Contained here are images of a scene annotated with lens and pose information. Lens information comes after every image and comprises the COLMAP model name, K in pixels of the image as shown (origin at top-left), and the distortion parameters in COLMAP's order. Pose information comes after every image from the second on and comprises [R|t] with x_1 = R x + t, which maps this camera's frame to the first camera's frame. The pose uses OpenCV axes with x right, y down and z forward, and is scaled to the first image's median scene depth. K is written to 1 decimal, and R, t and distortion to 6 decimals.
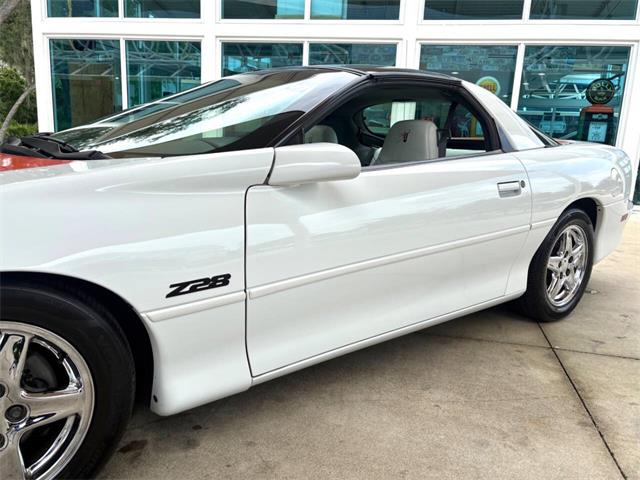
lens RADIAL K [[493.5, 0, 323.5], [0, 493.5, 238.6], [0, 0, 1]] dist [0.029453, -0.008922]
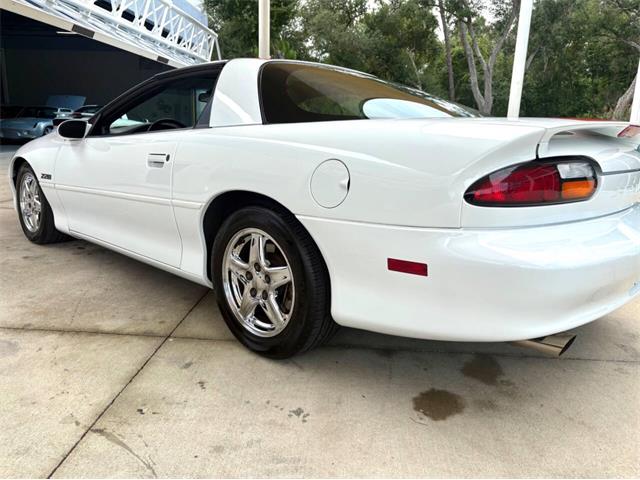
lens RADIAL K [[493.5, 0, 323.5], [0, 493.5, 238.6], [0, 0, 1]] dist [0.029453, -0.008922]
pose [[0.156047, 0.180662, -0.971087, 1.255539], [-0.226060, 0.963569, 0.142937, -0.142613], [0.961533, 0.197219, 0.191203, 0.970398]]
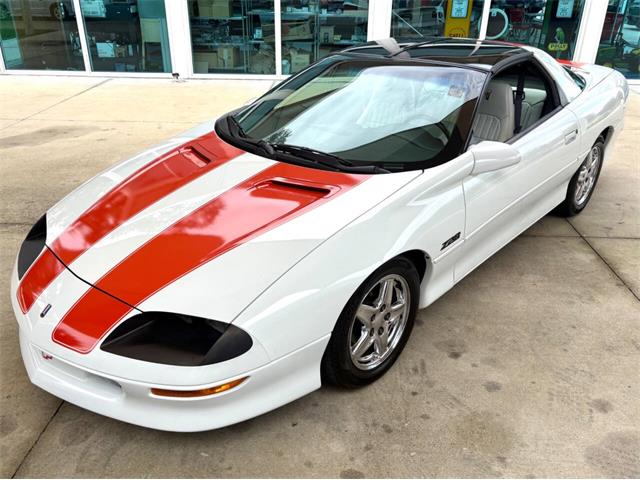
lens RADIAL K [[528.6, 0, 306.5], [0, 528.6, 247.8], [0, 0, 1]] dist [0.026775, -0.003906]
pose [[0.988173, -0.107769, 0.109089, -0.493620], [0.074799, 0.959781, 0.270603, -0.223334], [-0.133864, -0.259242, 0.956490, -0.397226]]
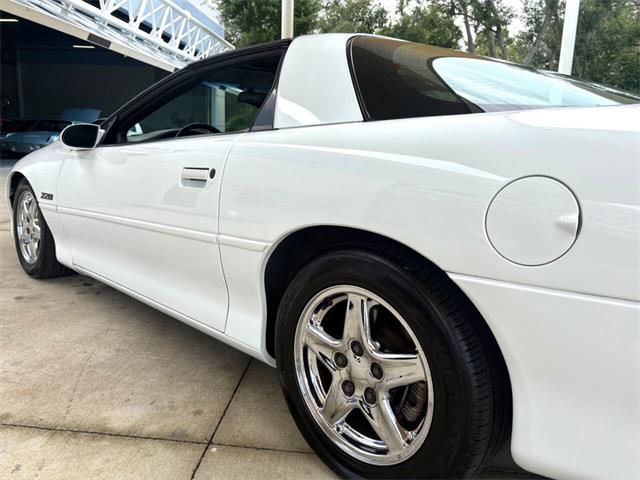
lens RADIAL K [[505.5, 0, 312.3], [0, 505.5, 236.8], [0, 0, 1]] dist [0.023879, -0.006158]
pose [[0.110154, 0.146132, -0.983113, 0.961688], [-0.229378, 0.966169, 0.117913, -0.118682], [0.967084, 0.212516, 0.139947, 0.893042]]
